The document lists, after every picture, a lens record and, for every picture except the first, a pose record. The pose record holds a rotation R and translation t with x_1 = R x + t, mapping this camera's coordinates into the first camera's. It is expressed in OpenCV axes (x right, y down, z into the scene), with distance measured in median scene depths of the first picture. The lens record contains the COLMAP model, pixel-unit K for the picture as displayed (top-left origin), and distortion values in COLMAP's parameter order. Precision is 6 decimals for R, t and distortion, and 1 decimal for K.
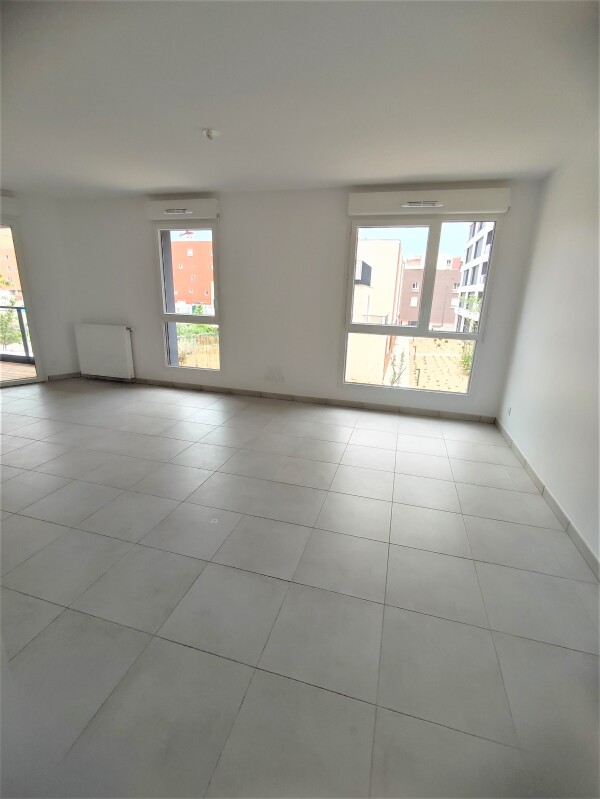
lens RADIAL K [[365.0, 0, 299.9], [0, 365.0, 401.1], [0, 0, 1]] dist [-0.001856, -0.000212]
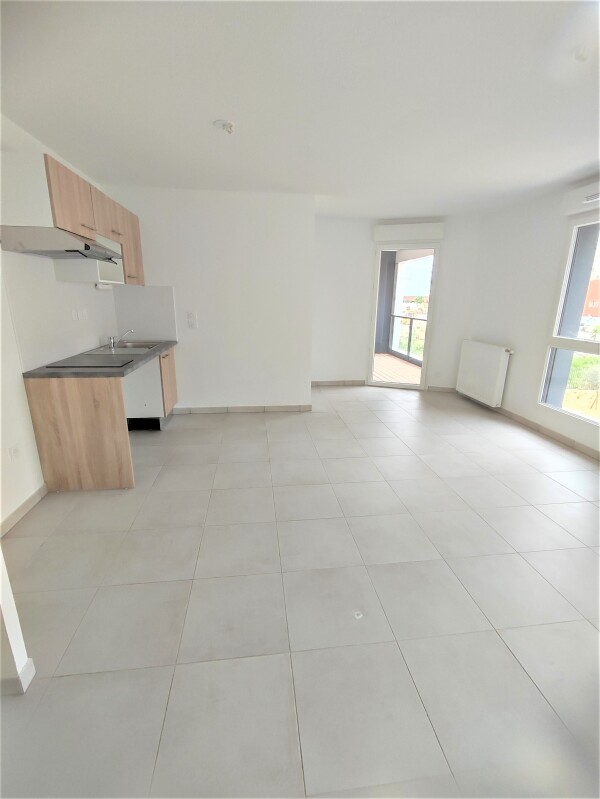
lens RADIAL K [[365.0, 0, 300.1], [0, 365.0, 397.7], [0, 0, 1]] dist [-0.001856, -0.000212]
pose [[0.395349, 0.216772, -0.892585, 0.120312], [-0.266039, 0.957125, 0.114610, -0.060019], [0.879160, 0.192152, 0.436068, 0.215137]]
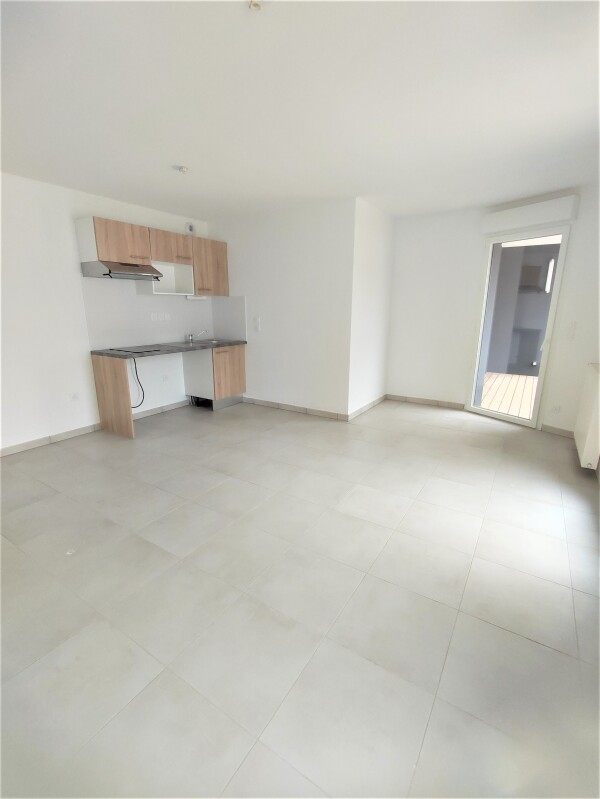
lens RADIAL K [[365.0, 0, 300.3], [0, 365.0, 398.4], [0, 0, 1]] dist [-0.001856, -0.000212]
pose [[-0.283455, 0.202558, -0.937349, 0.163951], [-0.290377, 0.913424, 0.285198, -0.192266], [0.913966, 0.353025, -0.200097, 0.674988]]
